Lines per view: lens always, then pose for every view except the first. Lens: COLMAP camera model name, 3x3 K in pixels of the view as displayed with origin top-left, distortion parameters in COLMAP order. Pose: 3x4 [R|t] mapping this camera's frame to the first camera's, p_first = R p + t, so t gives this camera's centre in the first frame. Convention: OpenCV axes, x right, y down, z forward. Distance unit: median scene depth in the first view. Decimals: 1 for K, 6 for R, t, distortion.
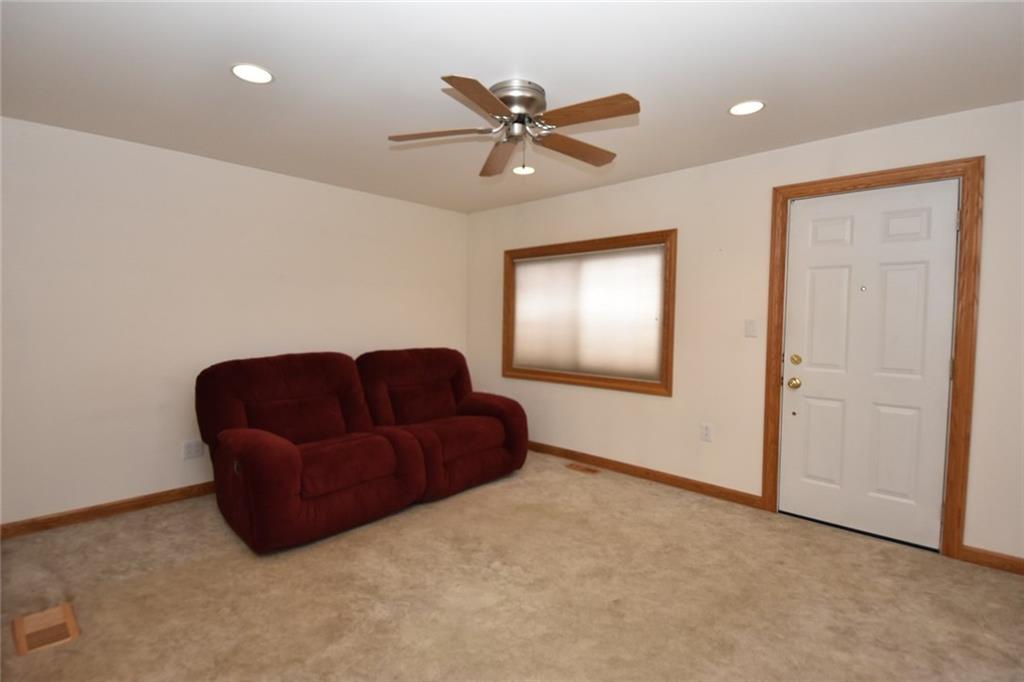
lens RADIAL K [[483.5, 0, 511.6], [0, 483.5, 337.5], [0, 0, 1]] dist [0.052473, -0.038718]
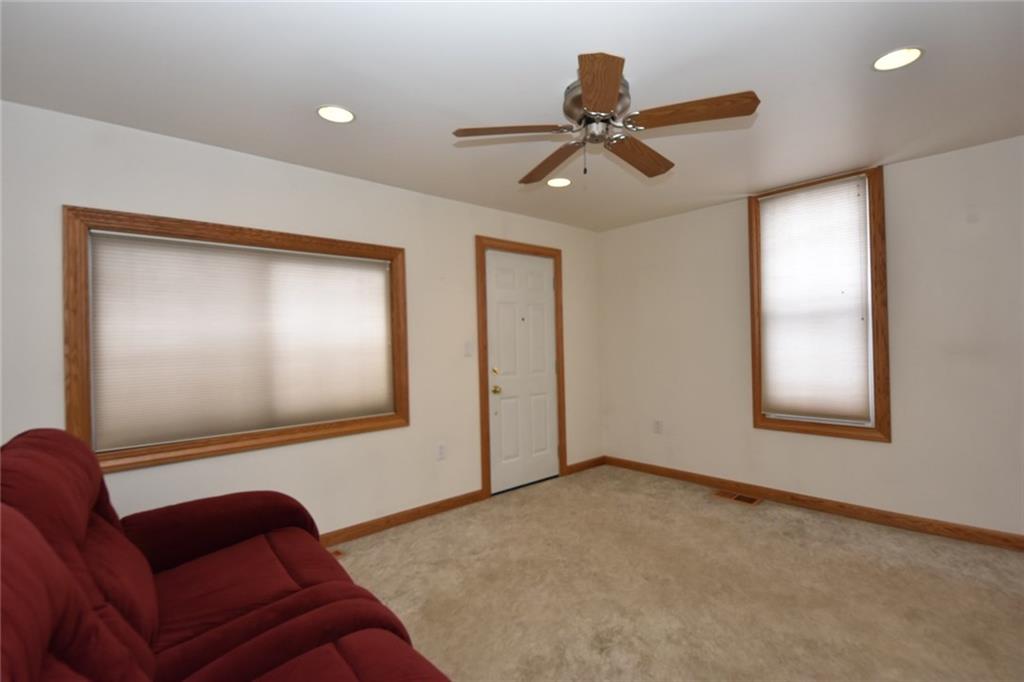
lens RADIAL K [[483.5, 0, 511.6], [0, 483.5, 337.5], [0, 0, 1]] dist [0.052473, -0.038718]
pose [[0.089225, -0.001874, 0.996010, -0.680588], [0.063955, 0.997945, -0.003851, -0.036356], [-0.993956, 0.064044, 0.089161, 0.820956]]
